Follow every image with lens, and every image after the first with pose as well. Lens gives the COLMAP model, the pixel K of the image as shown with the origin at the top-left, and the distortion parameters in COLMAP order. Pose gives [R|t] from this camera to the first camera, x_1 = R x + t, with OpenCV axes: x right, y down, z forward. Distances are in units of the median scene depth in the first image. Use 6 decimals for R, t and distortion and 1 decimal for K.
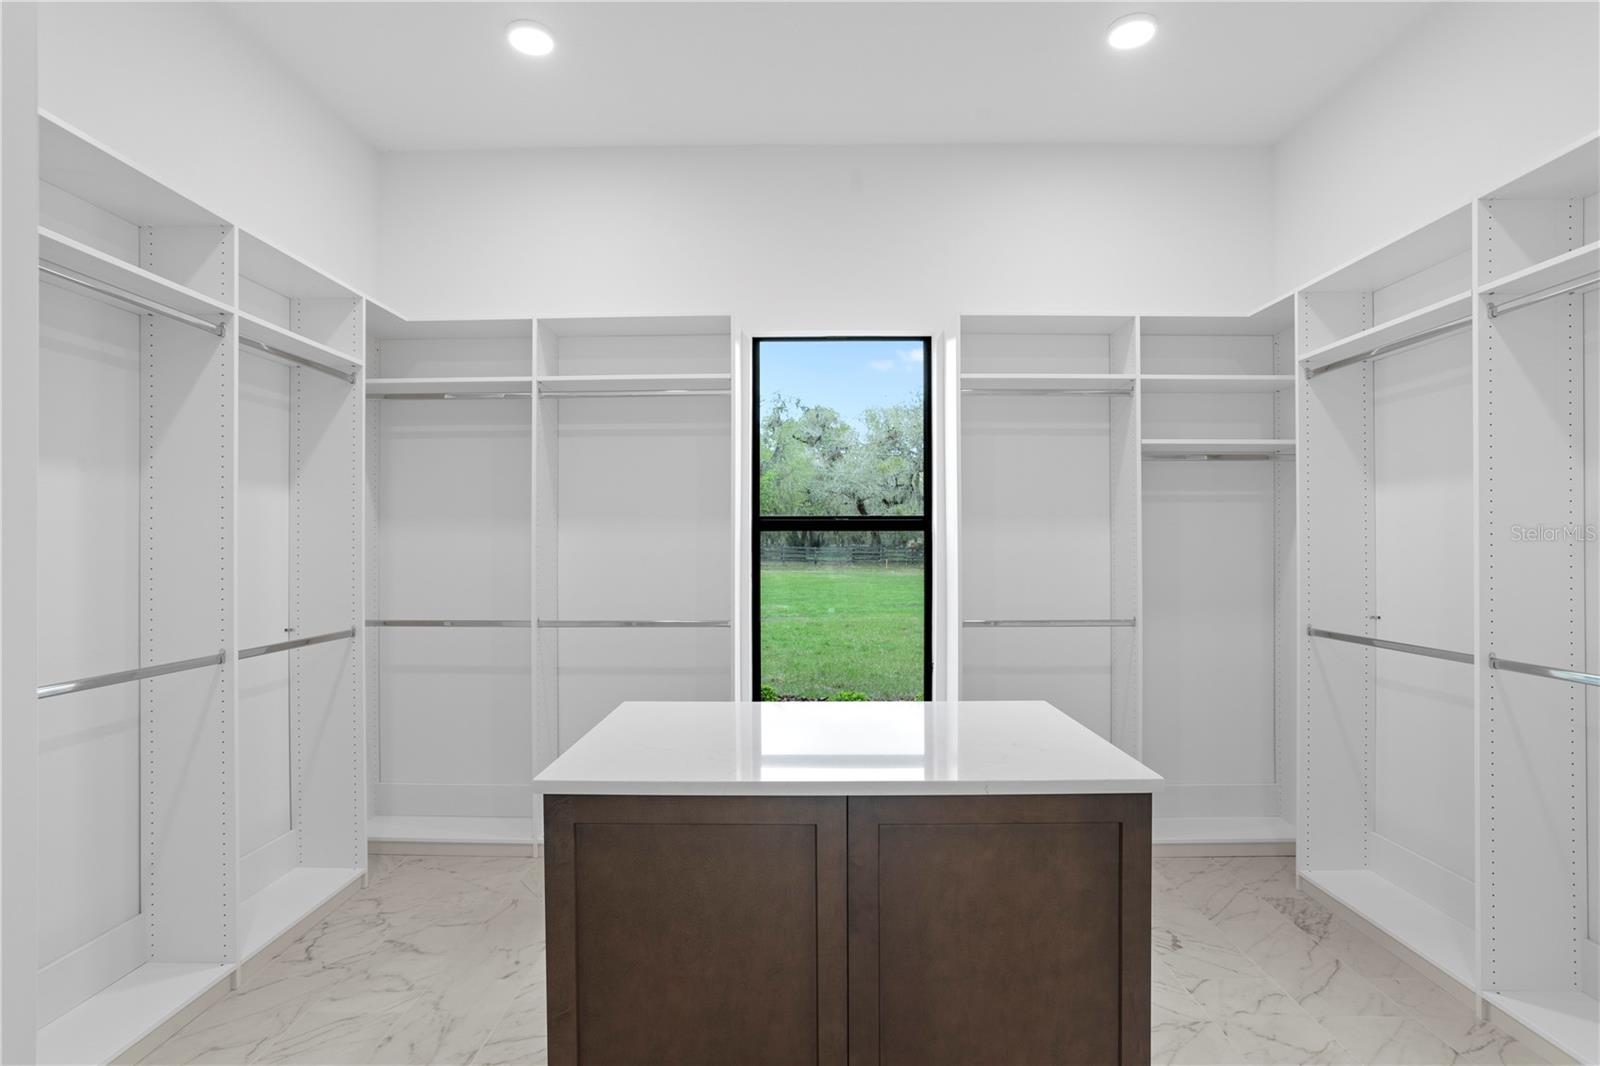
lens RADIAL K [[810.2, 0, 804.1], [0, 810.2, 545.0], [0, 0, 1]] dist [-0.060460, 0.030481]
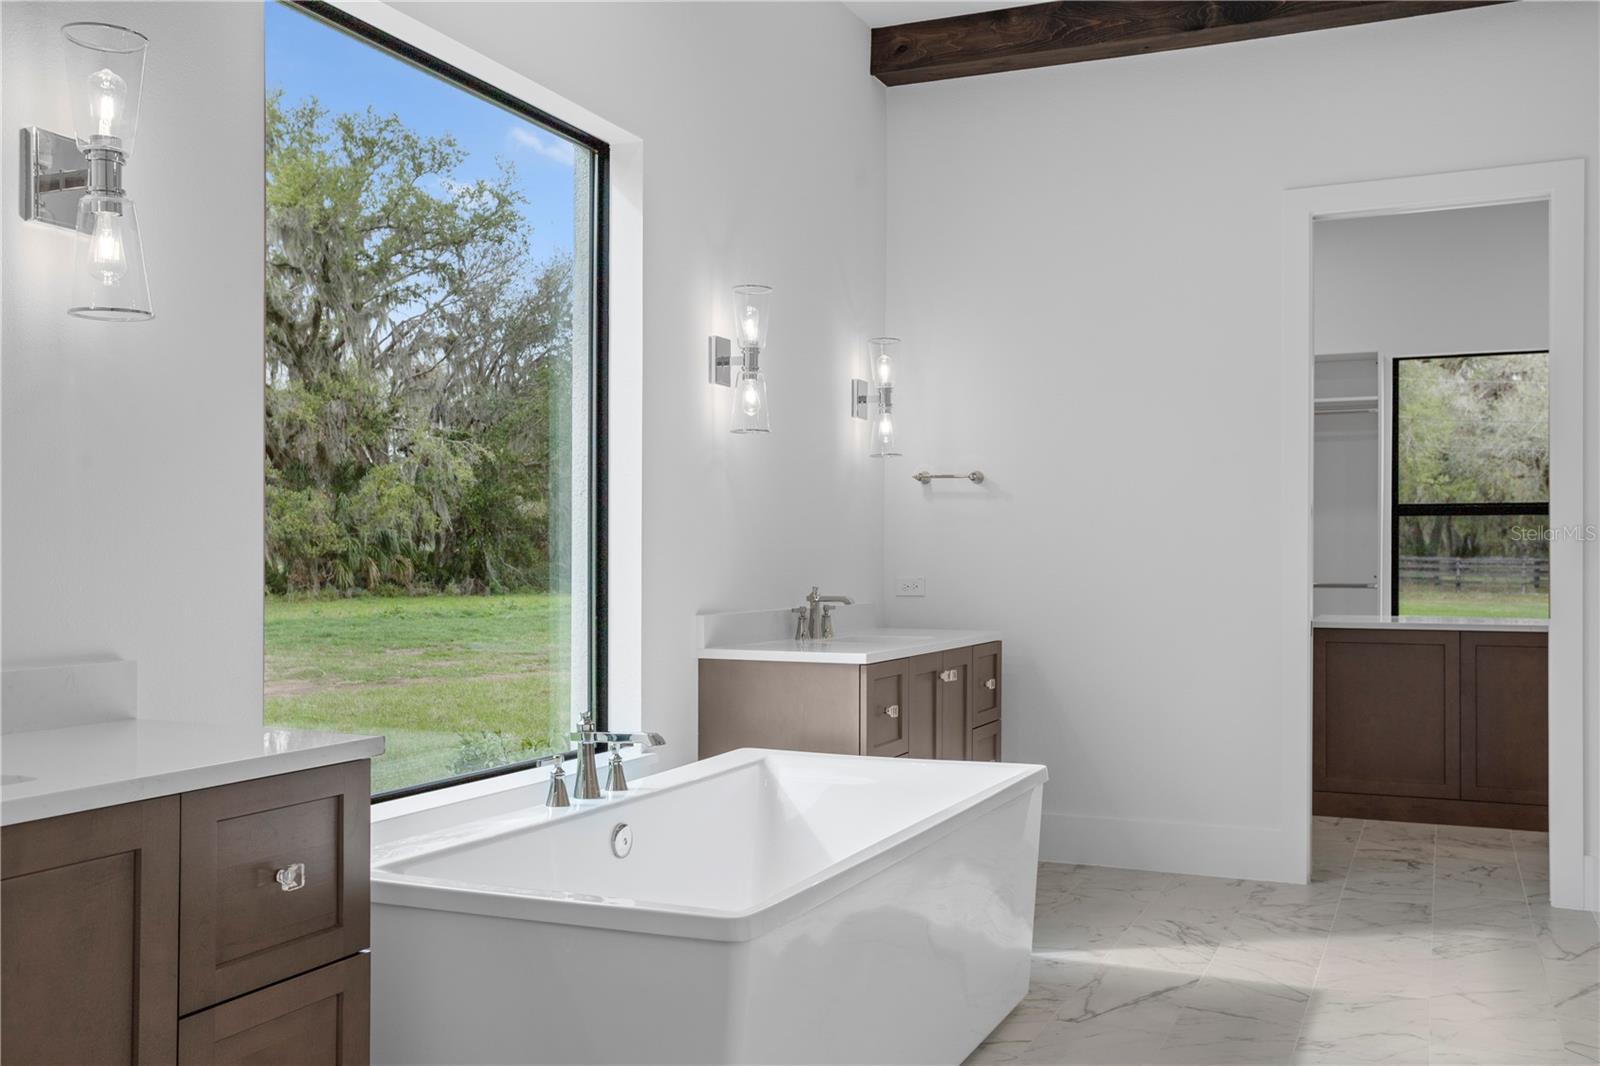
lens RADIAL K [[1489.2, 0, 799.6], [0, 1489.2, 555.2], [0, 0, 1]] dist [0.003038, 0.001311]
pose [[0.919611, 0.002449, -0.392823, -0.000234], [-0.003129, 0.999995, -0.001093, 0.004215], [0.392818, 0.002234, 0.919614, -0.126241]]
